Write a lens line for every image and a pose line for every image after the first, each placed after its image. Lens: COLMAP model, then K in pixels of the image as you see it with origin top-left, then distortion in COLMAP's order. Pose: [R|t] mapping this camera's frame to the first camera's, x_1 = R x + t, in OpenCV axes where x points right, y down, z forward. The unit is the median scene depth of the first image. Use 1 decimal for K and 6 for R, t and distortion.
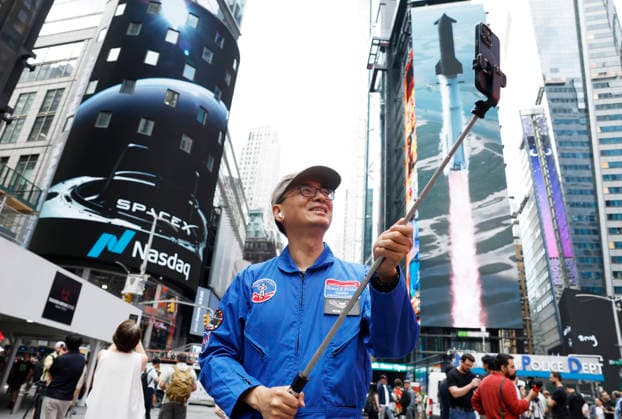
lens RADIAL K [[432.4, 0, 310.2], [0, 432.4, 208.1], [0, 0, 1]] dist [-0.101375, 0.052531]
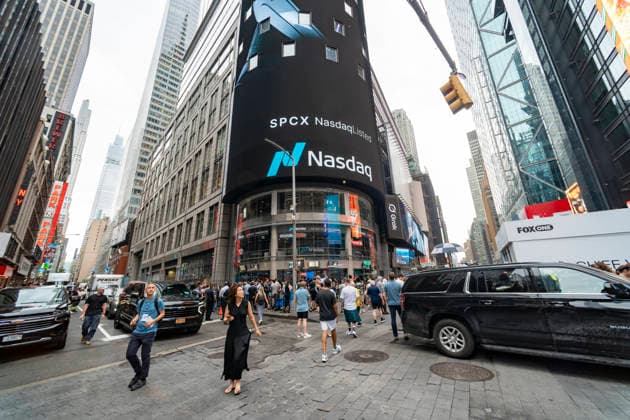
lens RADIAL K [[241.1, 0, 316.9], [0, 241.1, 207.6], [0, 0, 1]] dist [0.010318, 0.000613]
pose [[0.843069, -0.256786, -0.472541, -0.150893], [0.301189, 0.953370, 0.019281, 0.176383], [0.445555, -0.158579, 0.881098, 0.457038]]
